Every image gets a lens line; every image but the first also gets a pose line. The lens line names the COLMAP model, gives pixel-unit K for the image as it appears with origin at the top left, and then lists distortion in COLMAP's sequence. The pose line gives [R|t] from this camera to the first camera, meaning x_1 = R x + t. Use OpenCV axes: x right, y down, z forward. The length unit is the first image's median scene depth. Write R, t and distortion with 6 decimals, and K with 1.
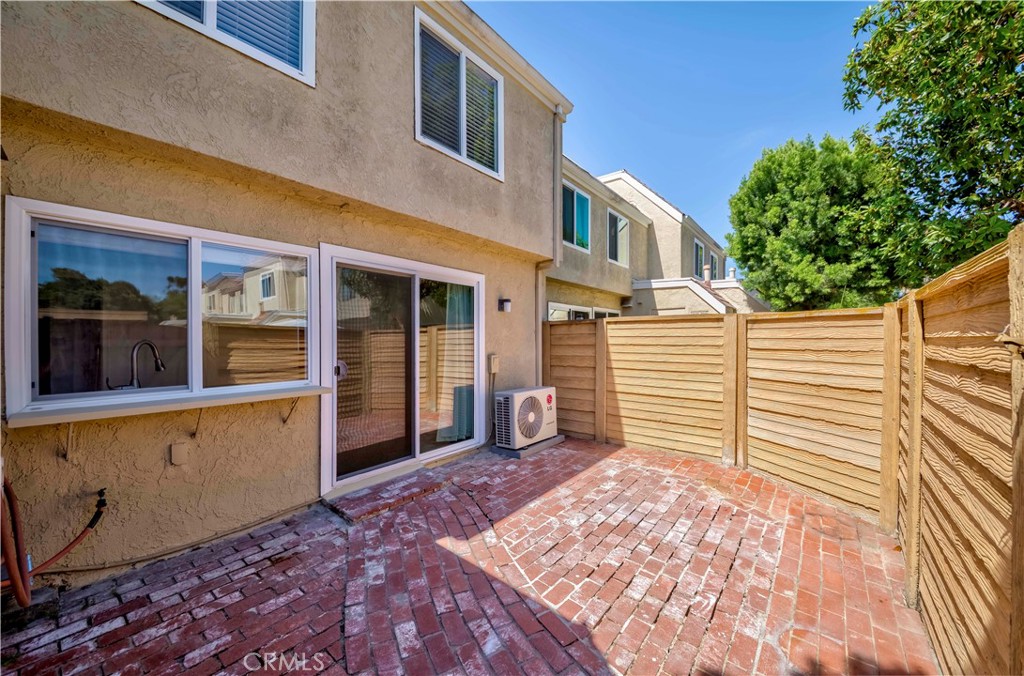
lens RADIAL K [[370.4, 0, 514.1], [0, 370.4, 338.3], [0, 0, 1]] dist [0.014106, 0.000013]
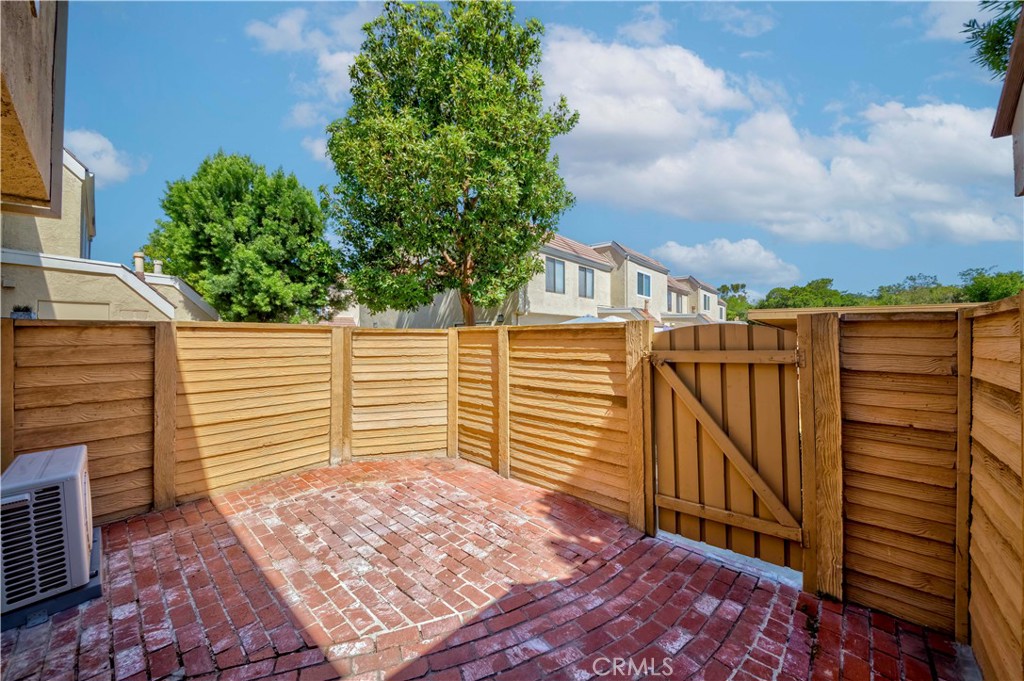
lens RADIAL K [[364.6, 0, 512.8], [0, 364.6, 330.8], [0, 0, 1]] dist [-0.006506, -0.001043]
pose [[0.035320, 0.022143, 0.999131, -0.468139], [0.003880, 0.999744, -0.022294, -0.024357], [-0.999369, 0.004664, 0.035225, 0.425940]]
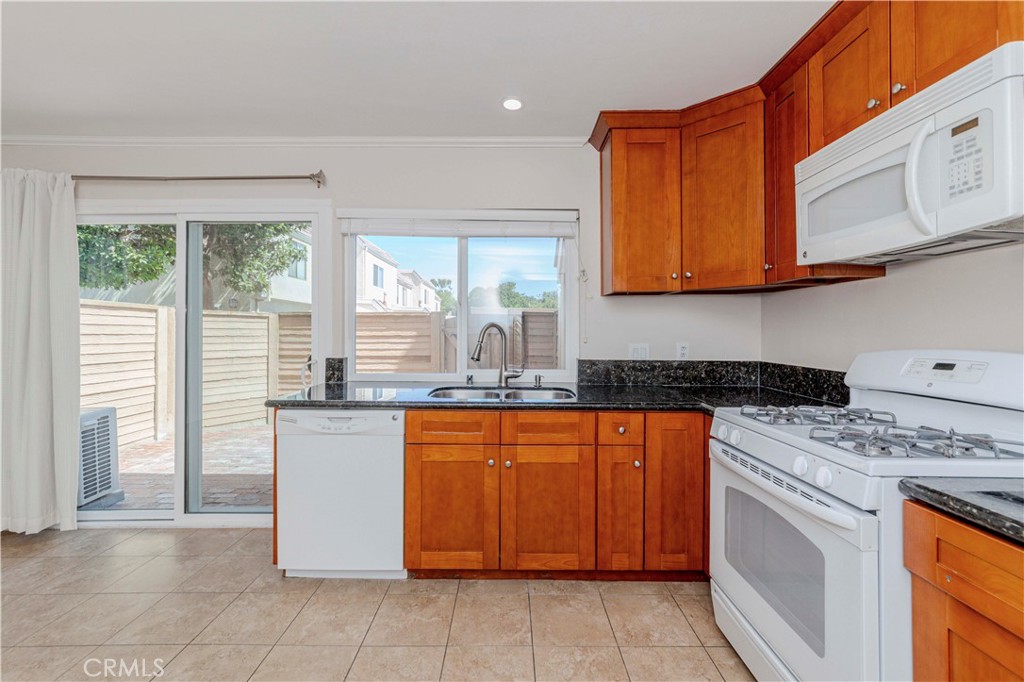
lens RADIAL K [[445.8, 0, 516.8], [0, 445.8, 333.3], [0, 0, 1]] dist [-0.000180, -0.000115]
pose [[-0.641110, 0.000244, 0.767449, -1.108693], [-0.001682, 0.999997, -0.001723, 0.017420], [-0.767447, -0.002395, -0.641108, 0.999456]]
